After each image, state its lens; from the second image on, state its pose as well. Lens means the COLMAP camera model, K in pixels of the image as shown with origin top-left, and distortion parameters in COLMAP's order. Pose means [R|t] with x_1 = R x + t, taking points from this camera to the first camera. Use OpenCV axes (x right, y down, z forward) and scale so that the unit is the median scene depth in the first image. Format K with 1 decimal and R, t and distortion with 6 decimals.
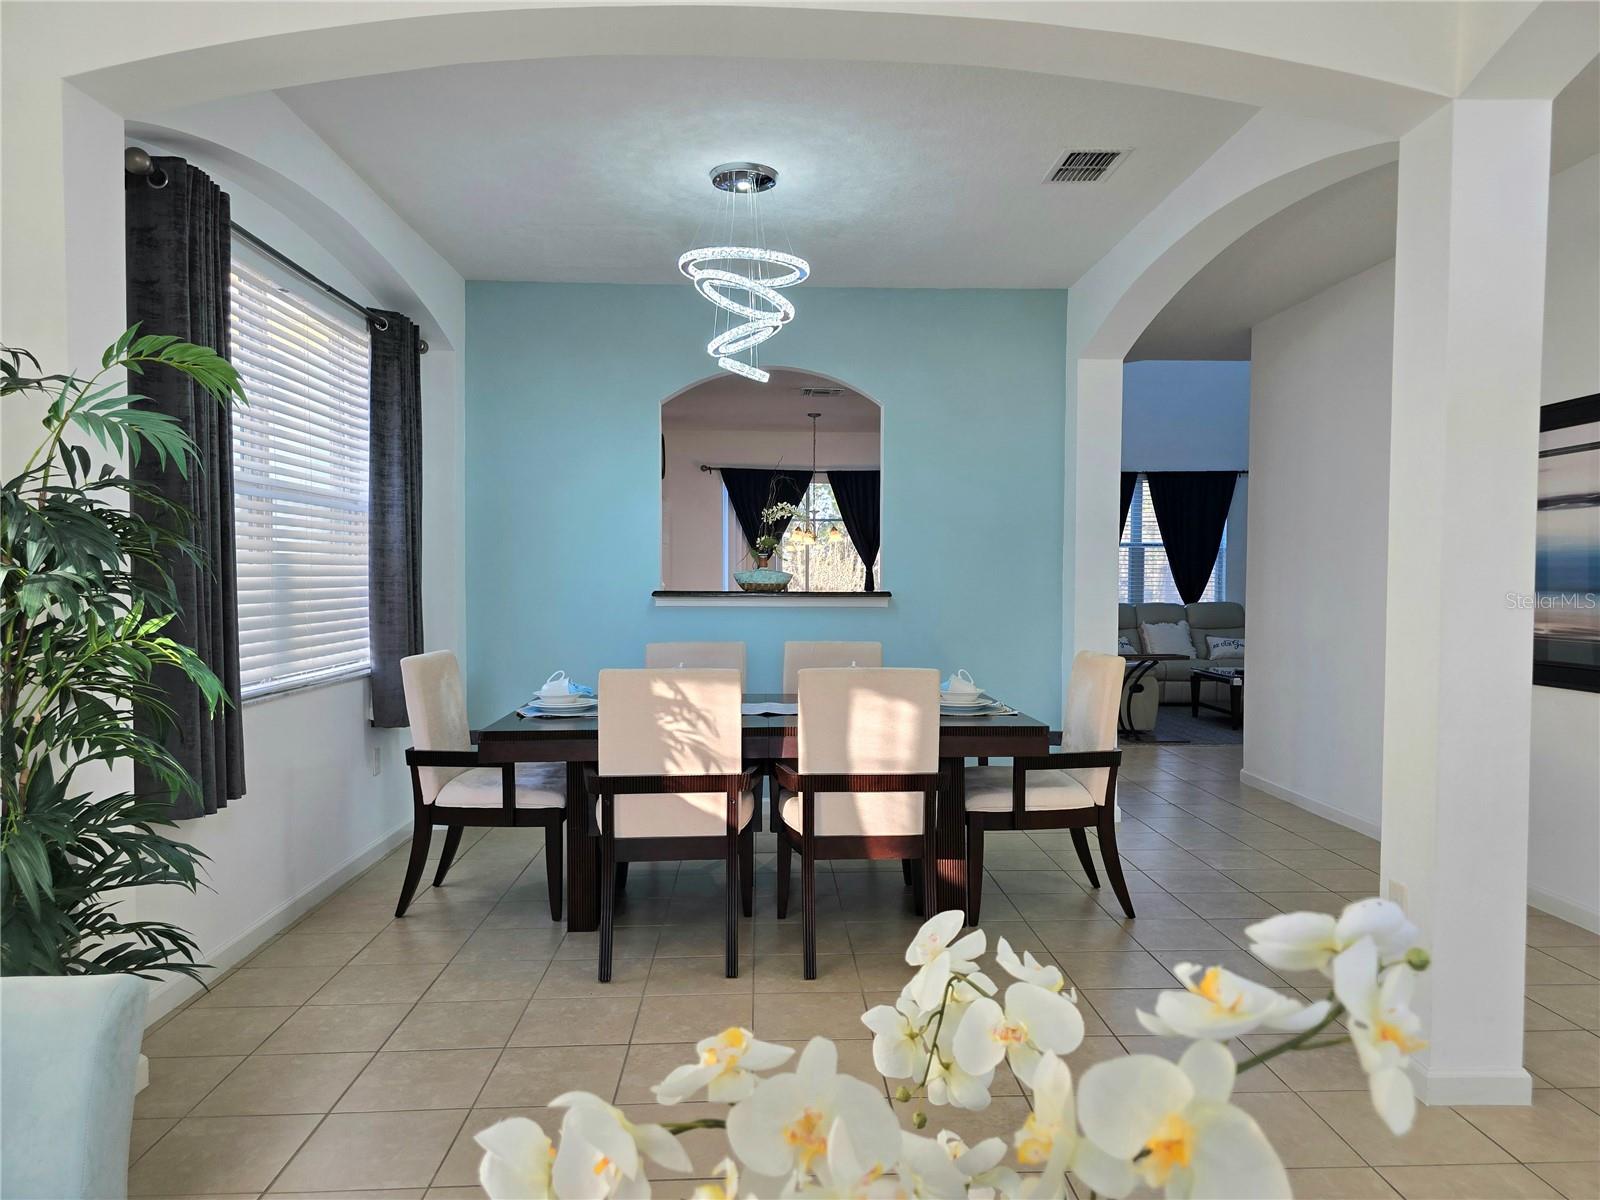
lens RADIAL K [[1082.5, 0, 811.5], [0, 1082.5, 599.5], [0, 0, 1]] dist [0.067265, -0.068260]
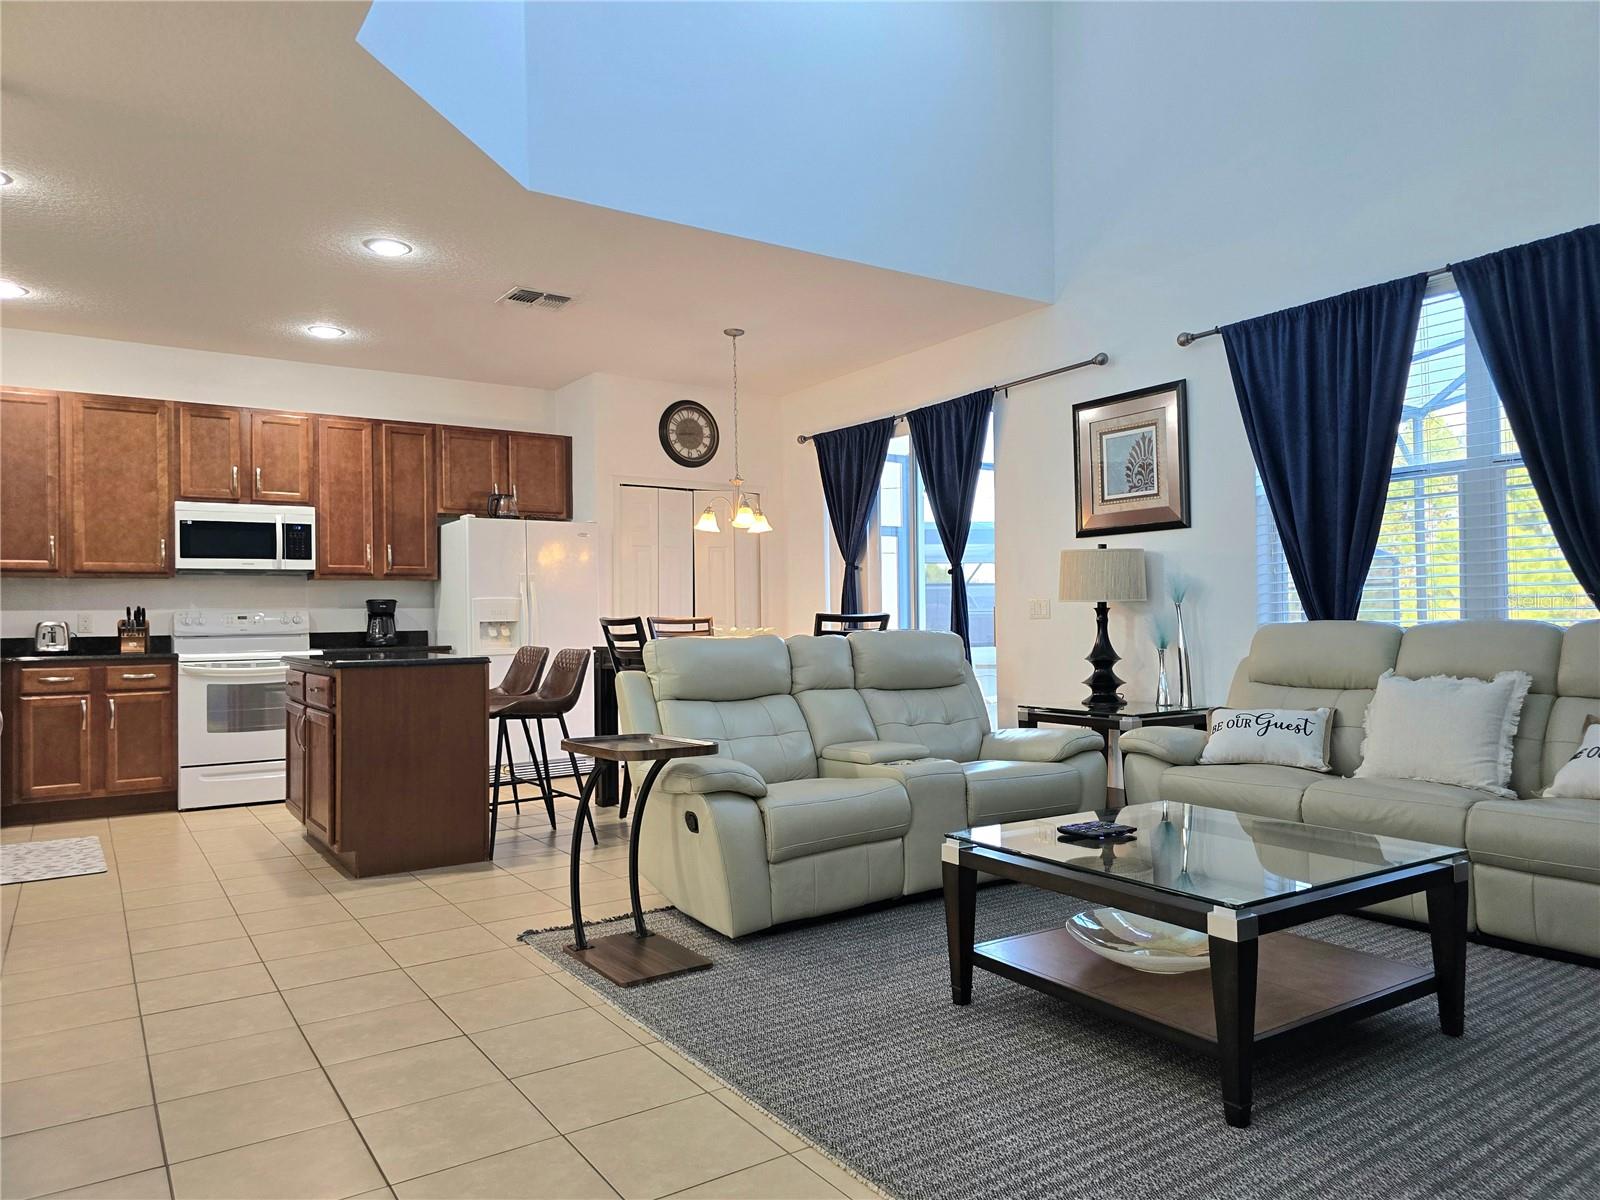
lens RADIAL K [[1082.5, 0, 811.5], [0, 1082.5, 599.5], [0, 0, 1]] dist [0.067265, -0.068260]
pose [[0.508777, -0.025443, -0.860523, 1.410373], [0.001825, 0.999593, -0.028476, 0.016940], [0.860897, 0.012917, 0.508616, 1.717323]]
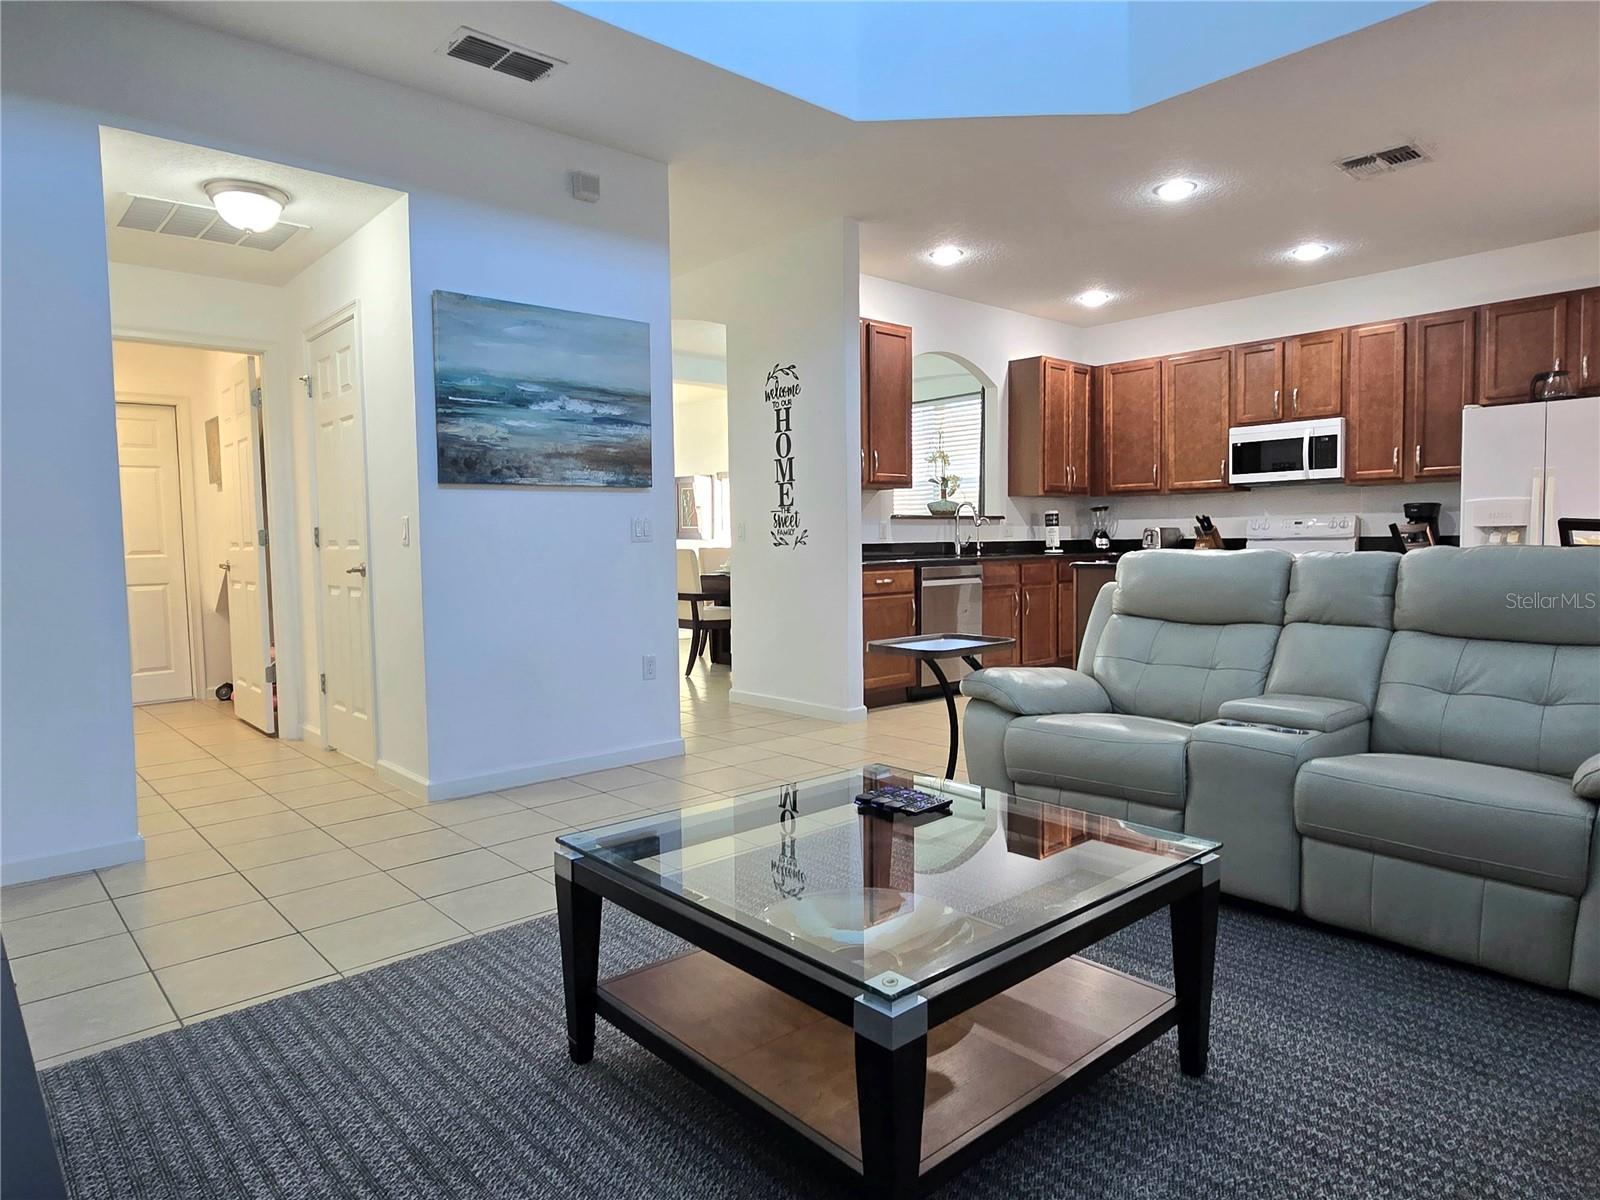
lens RADIAL K [[918.6, 0, 806.0], [0, 918.6, 594.7], [0, 0, 1]] dist [-0.018339, 0.000249]
pose [[-0.775740, 0.047624, -0.629254, 1.193316], [0.003442, 0.997453, 0.071246, 0.003805], [0.631044, 0.053102, -0.773928, 2.523912]]
